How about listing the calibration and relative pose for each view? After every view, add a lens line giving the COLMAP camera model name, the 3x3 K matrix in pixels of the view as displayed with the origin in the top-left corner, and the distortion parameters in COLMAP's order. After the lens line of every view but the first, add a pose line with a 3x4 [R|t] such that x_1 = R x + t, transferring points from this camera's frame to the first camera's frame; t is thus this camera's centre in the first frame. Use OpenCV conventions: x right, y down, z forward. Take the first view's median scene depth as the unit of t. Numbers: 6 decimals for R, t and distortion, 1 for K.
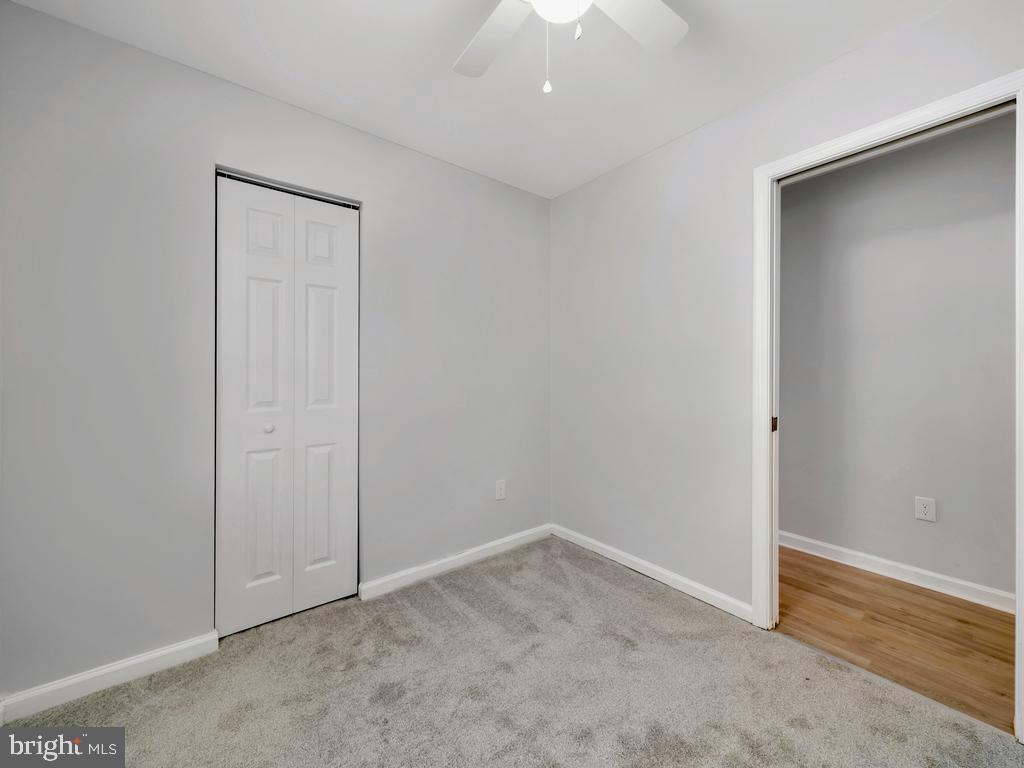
lens RADIAL K [[400.7, 0, 512.0], [0, 400.7, 384.0], [0, 0, 1]] dist [0.000177, -0.000047]
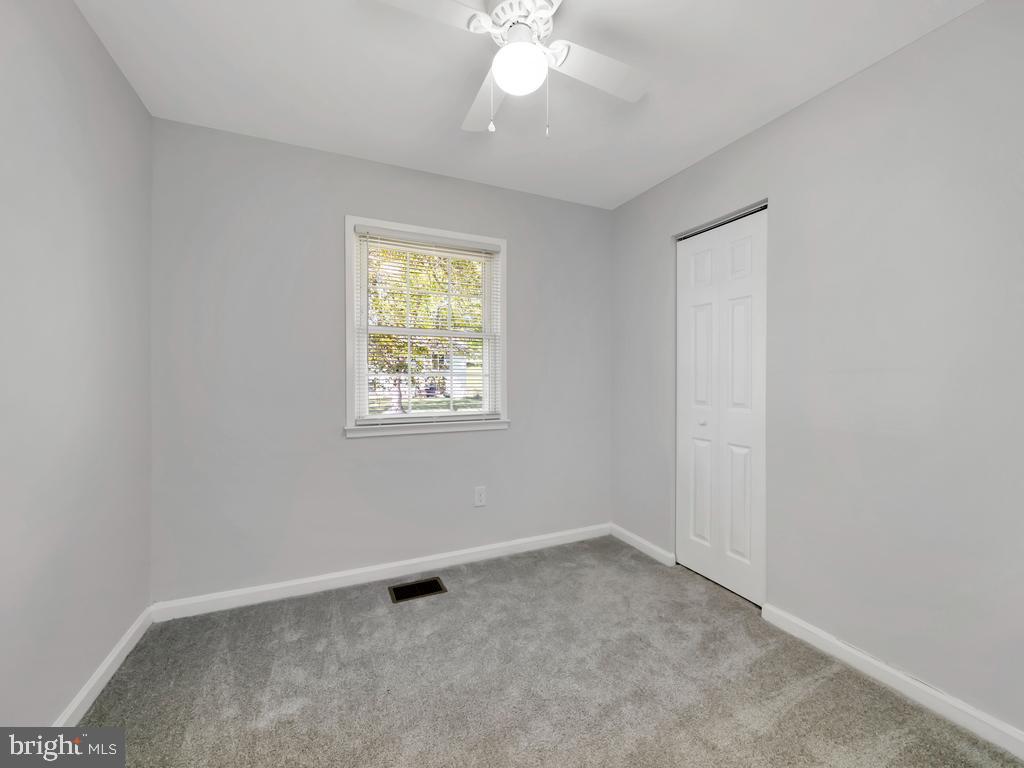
lens RADIAL K [[400.7, 0, 512.0], [0, 400.7, 384.0], [0, 0, 1]] dist [0.000177, -0.000047]
pose [[-0.237694, 0.013873, -0.971241, 0.760291], [-0.020716, 0.999598, 0.019348, -0.021884], [0.971119, 0.024719, -0.237311, 0.707098]]
